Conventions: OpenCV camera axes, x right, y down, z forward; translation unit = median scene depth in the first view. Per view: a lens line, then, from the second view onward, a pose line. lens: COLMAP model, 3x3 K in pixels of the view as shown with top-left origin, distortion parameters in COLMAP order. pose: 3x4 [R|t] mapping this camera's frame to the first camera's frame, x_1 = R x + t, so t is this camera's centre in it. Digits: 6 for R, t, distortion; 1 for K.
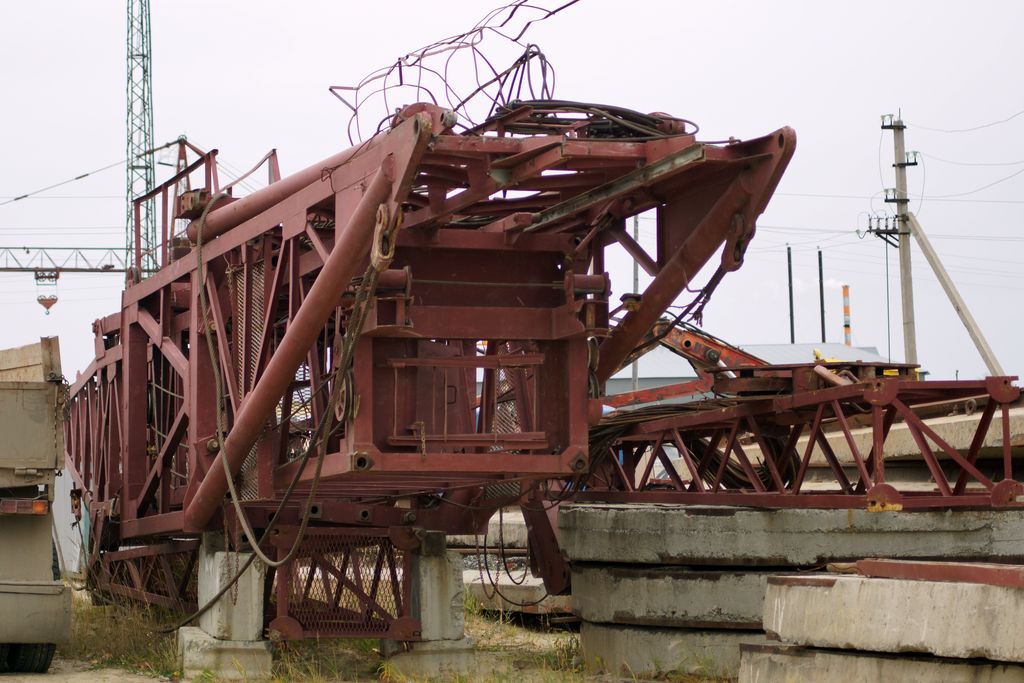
lens RADIAL K [[3245.3, 0, 512.0], [0, 3245.3, 341.5], [0, 0, 1]] dist [-0.244592, -0.877120]
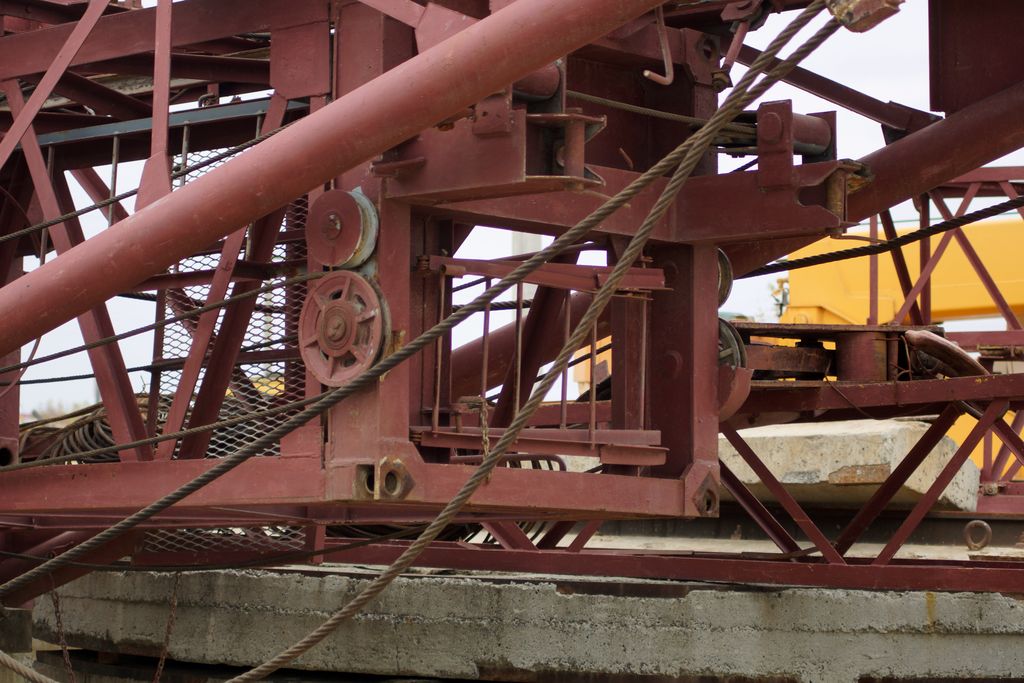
lens RADIAL K [[3151.2, 0, 512.0], [0, 3151.2, 341.5], [0, 0, 1]] dist [-0.250114, 0.472181]
pose [[0.849262, 0.051767, 0.525427, -0.234521], [-0.051425, 0.998560, -0.015262, 0.020707], [-0.525461, -0.014059, 0.850702, 0.572962]]
